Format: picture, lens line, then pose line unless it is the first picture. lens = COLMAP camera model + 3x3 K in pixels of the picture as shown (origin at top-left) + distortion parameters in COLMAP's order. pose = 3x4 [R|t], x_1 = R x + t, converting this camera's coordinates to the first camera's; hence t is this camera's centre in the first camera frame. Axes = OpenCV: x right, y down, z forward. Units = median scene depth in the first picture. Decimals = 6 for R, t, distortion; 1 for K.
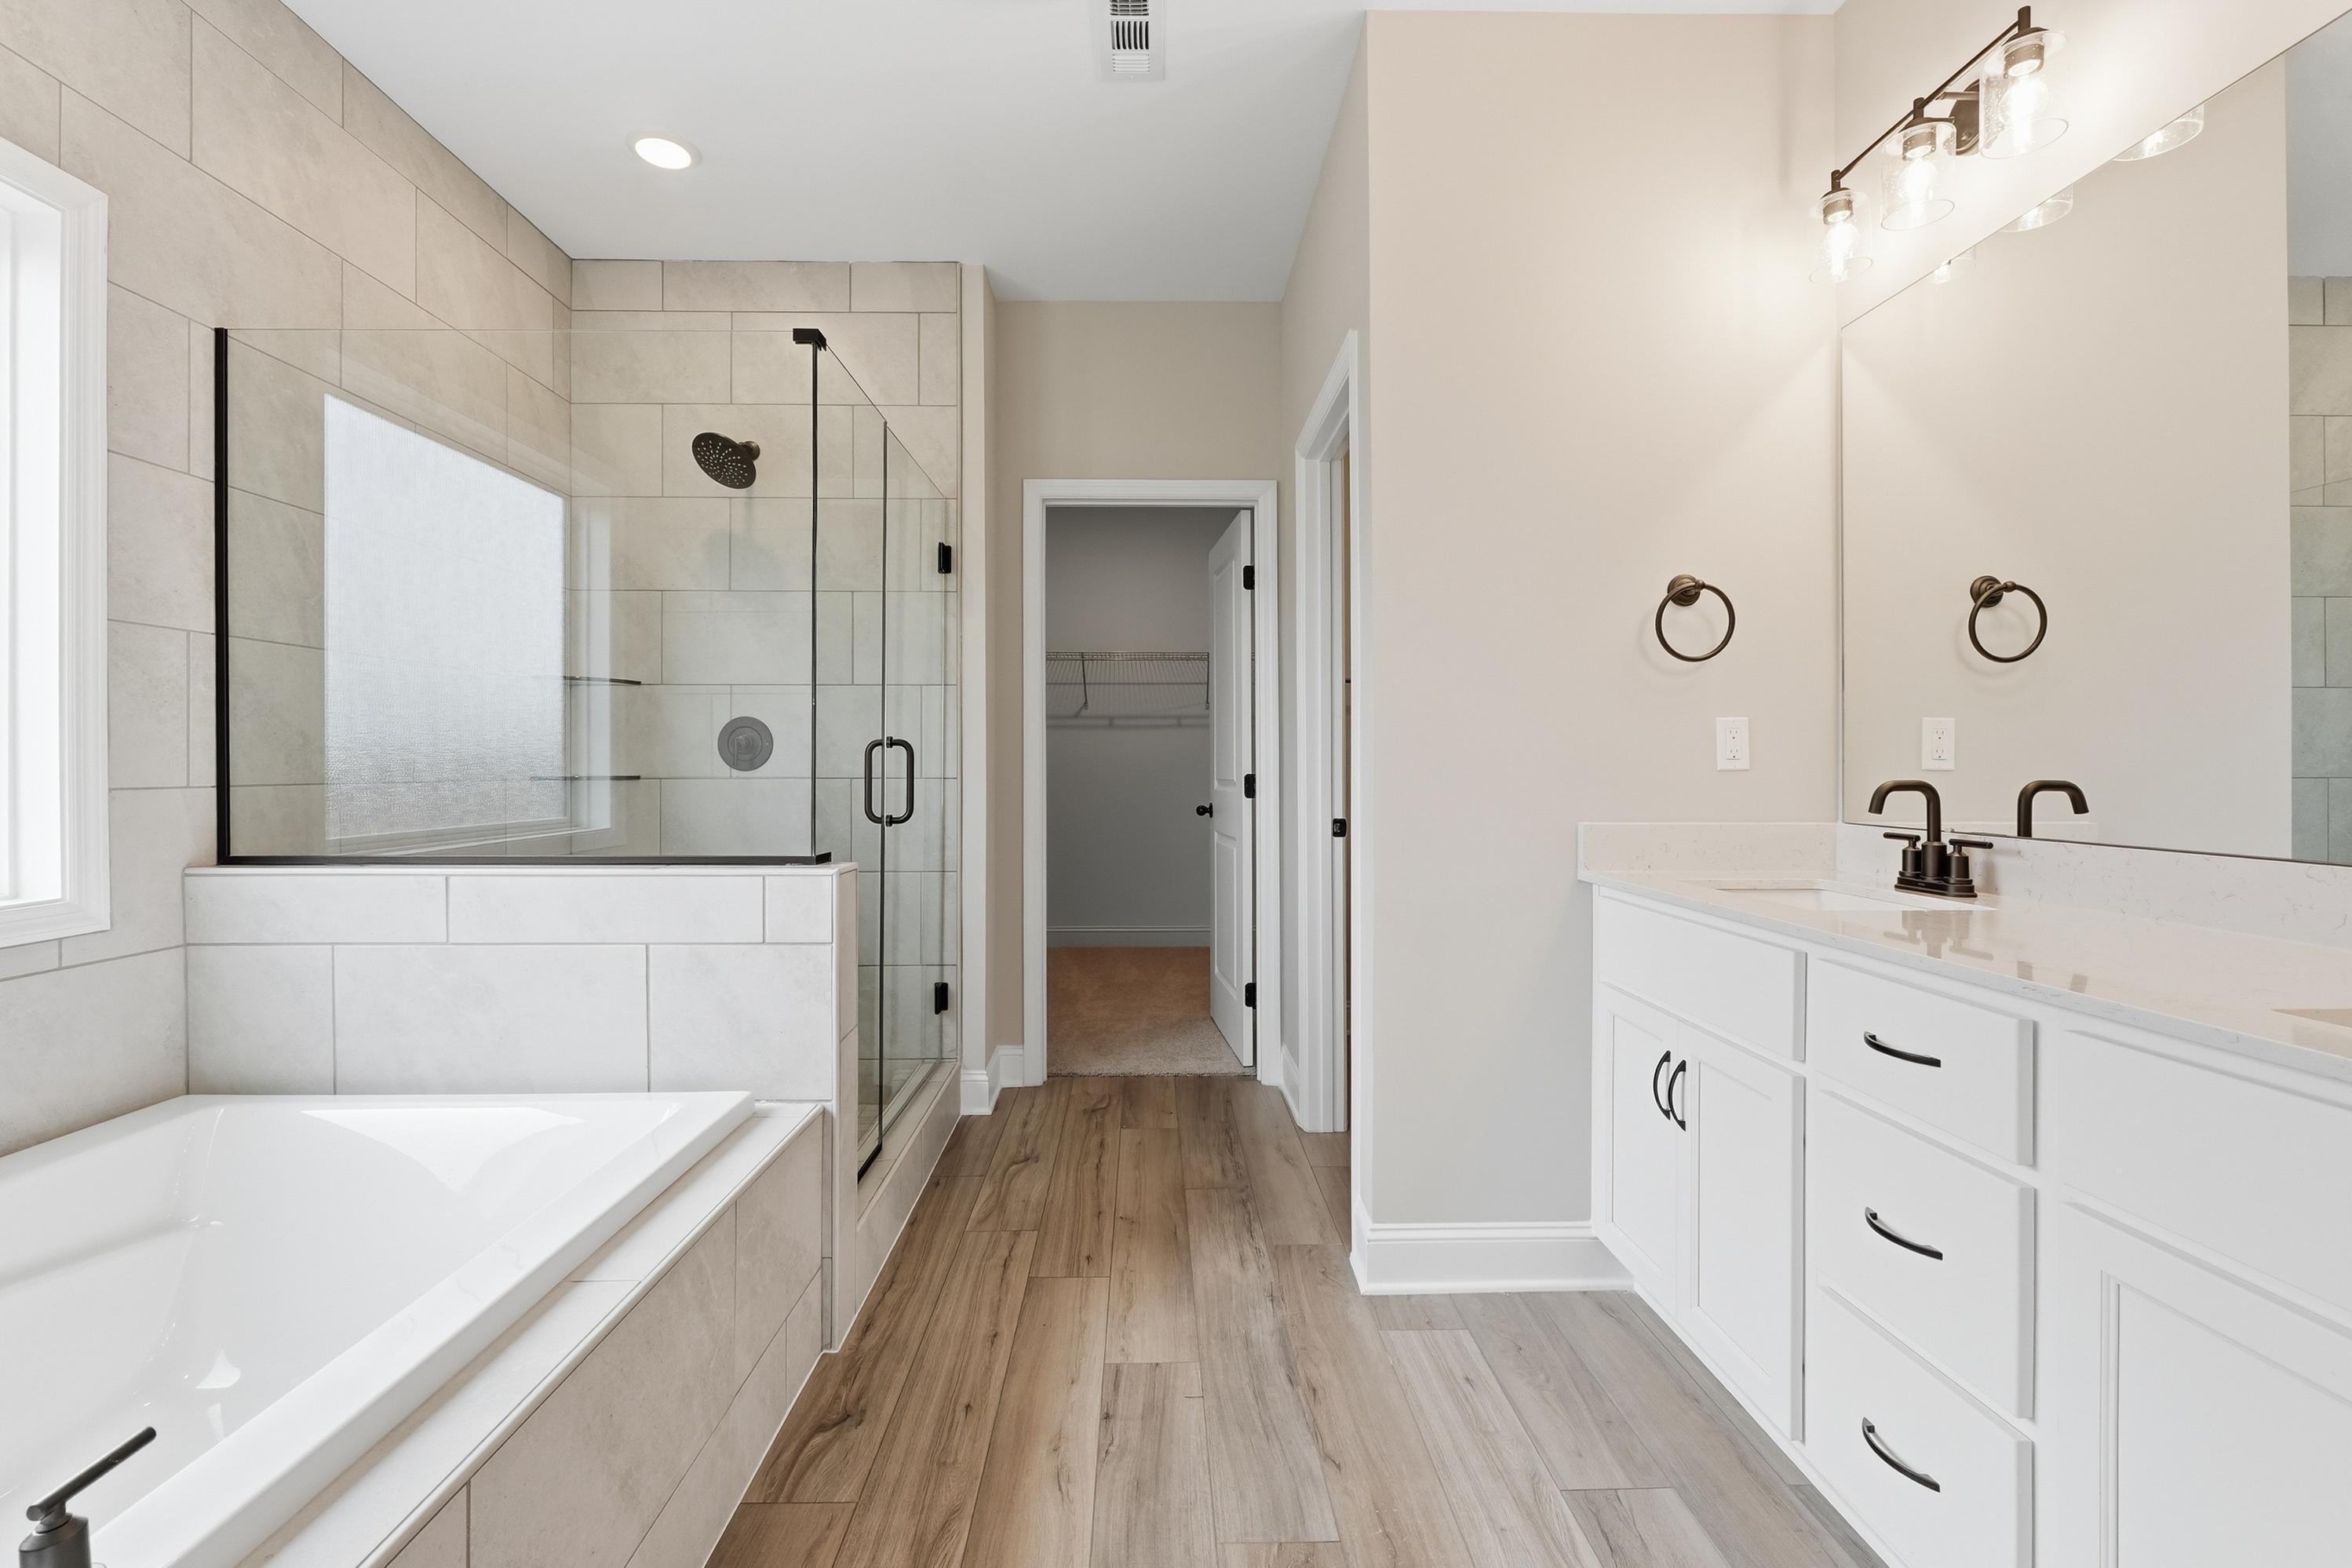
lens RADIAL K [[1019.0, 0, 1182.8], [0, 1019.0, 770.0], [0, 0, 1]] dist [0.001521, -0.001926]
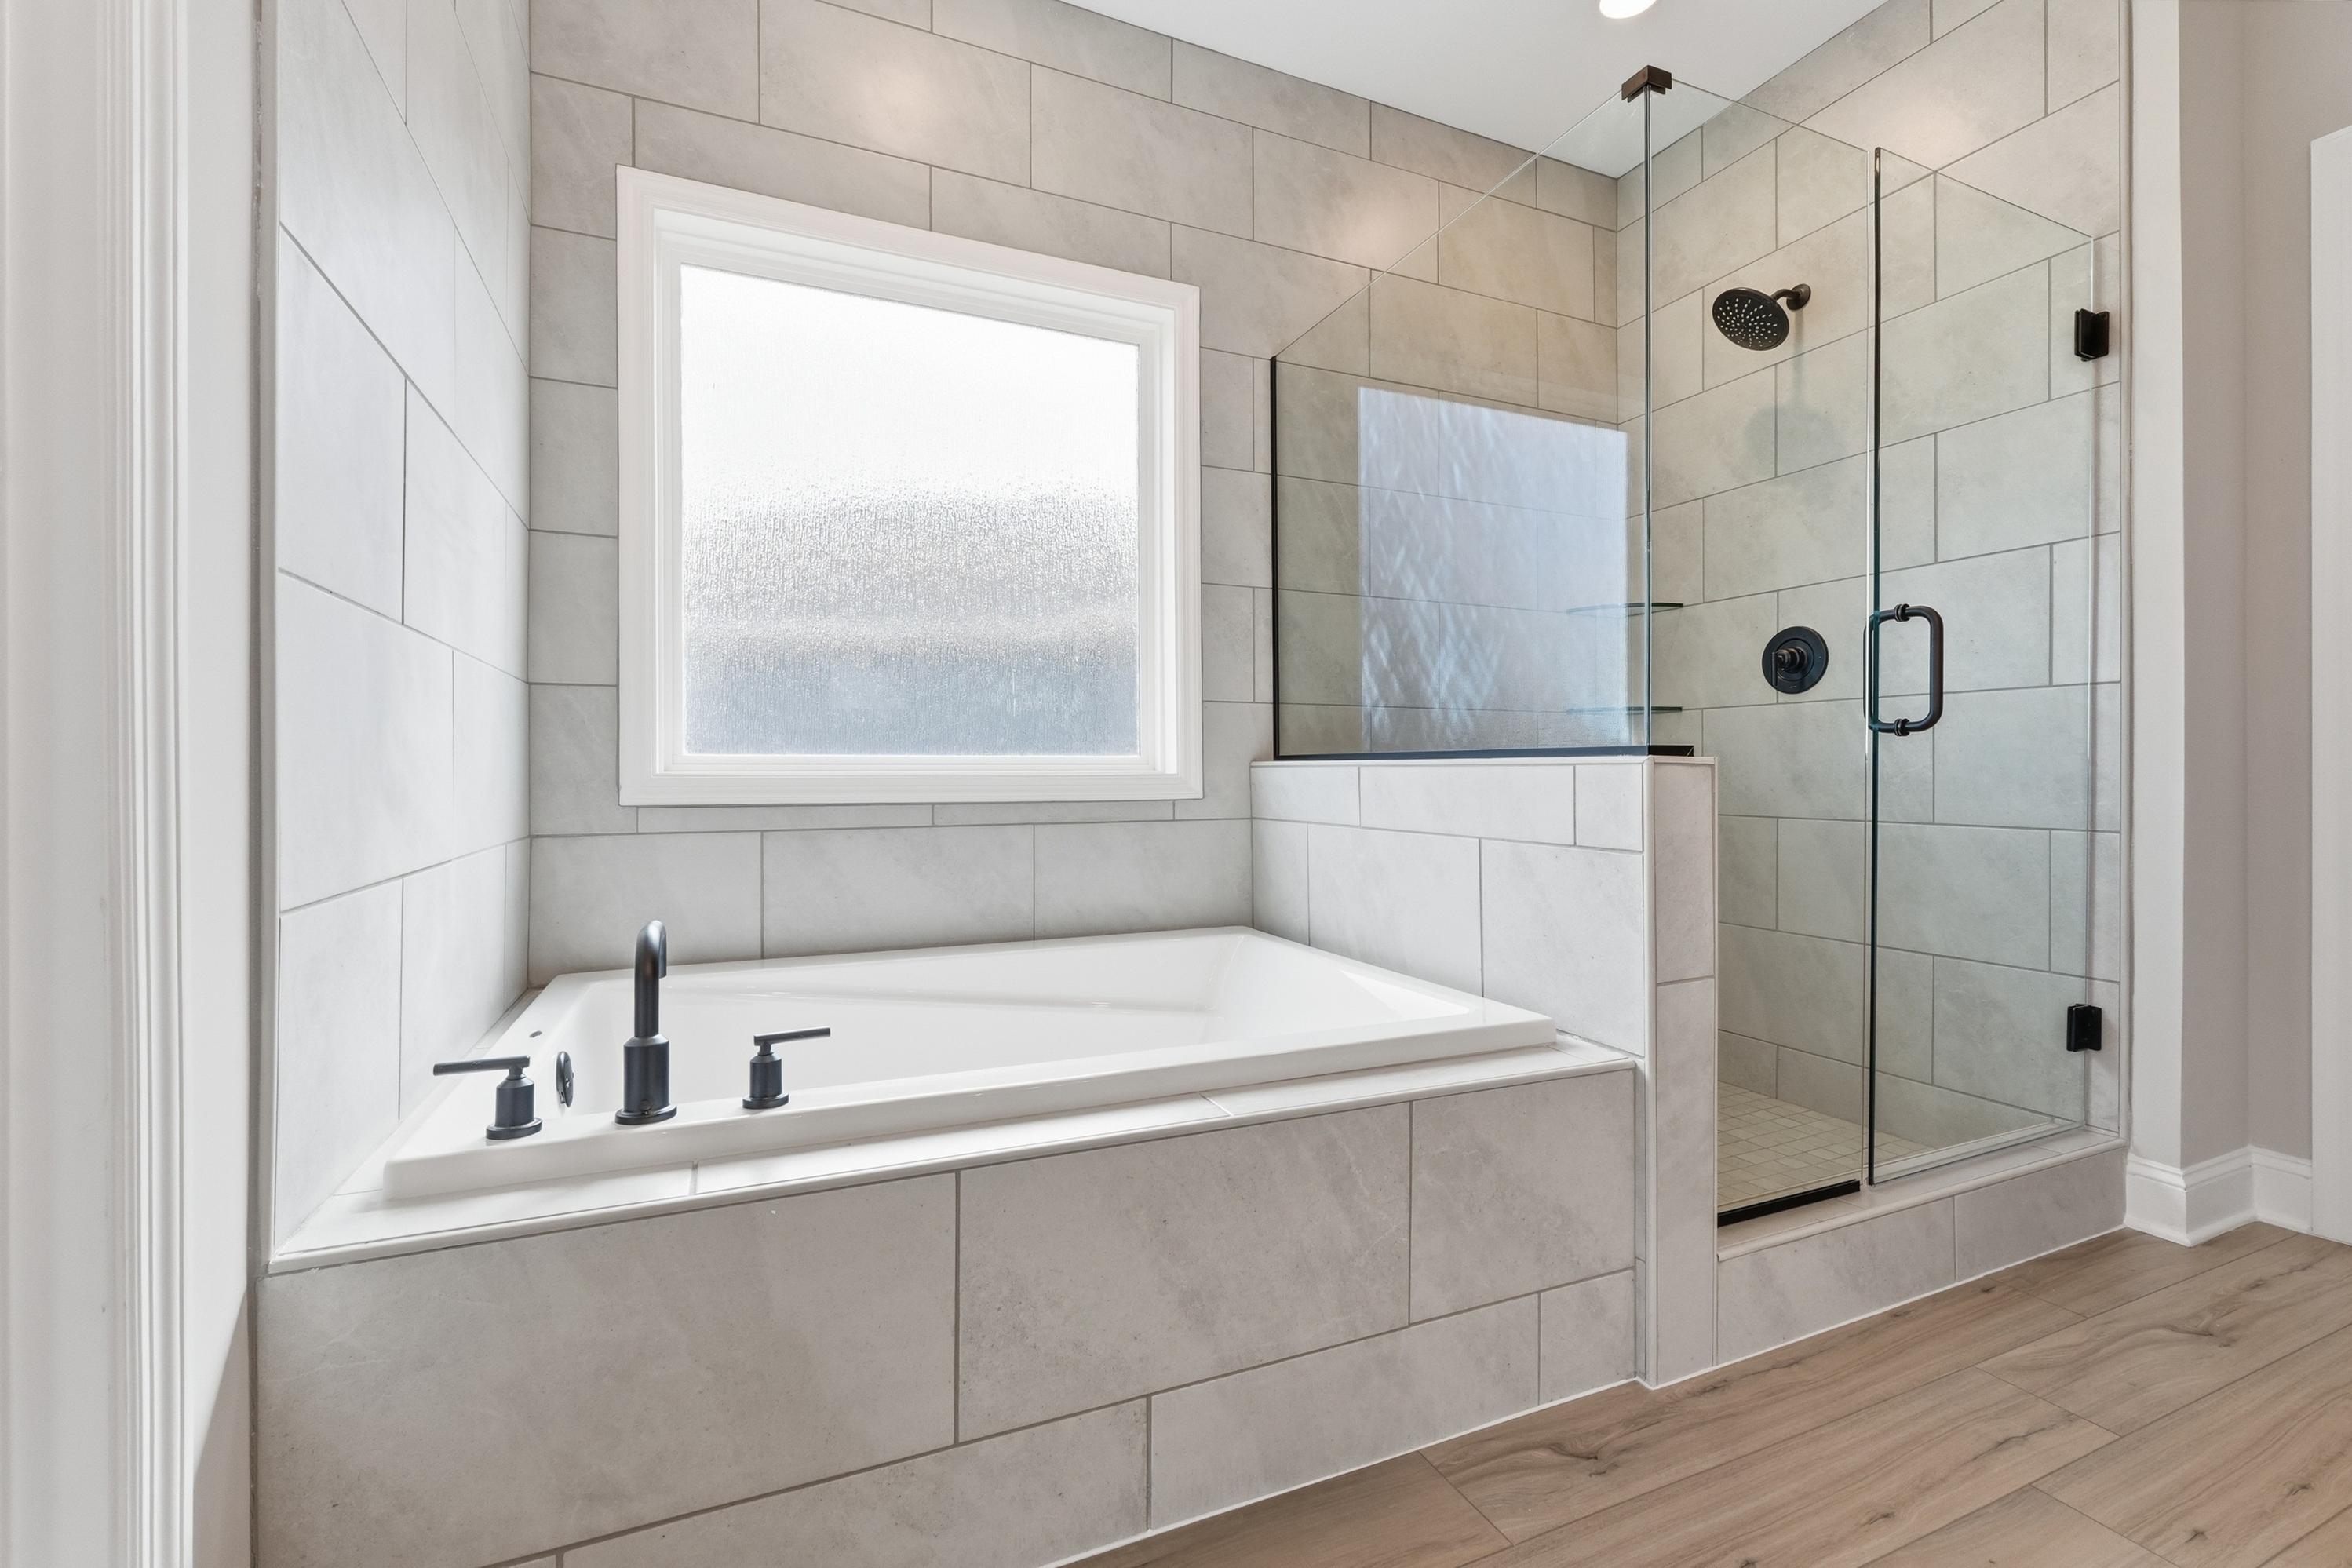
lens RADIAL K [[1019.0, 0, 1178.4], [0, 1019.0, 785.0], [0, 0, 1]] dist [0.001521, -0.001926]
pose [[0.361435, 0.004409, -0.932387, 0.203646], [-0.004557, 0.999985, 0.002962, 0.097606], [0.932386, 0.003178, 0.361450, 0.326511]]
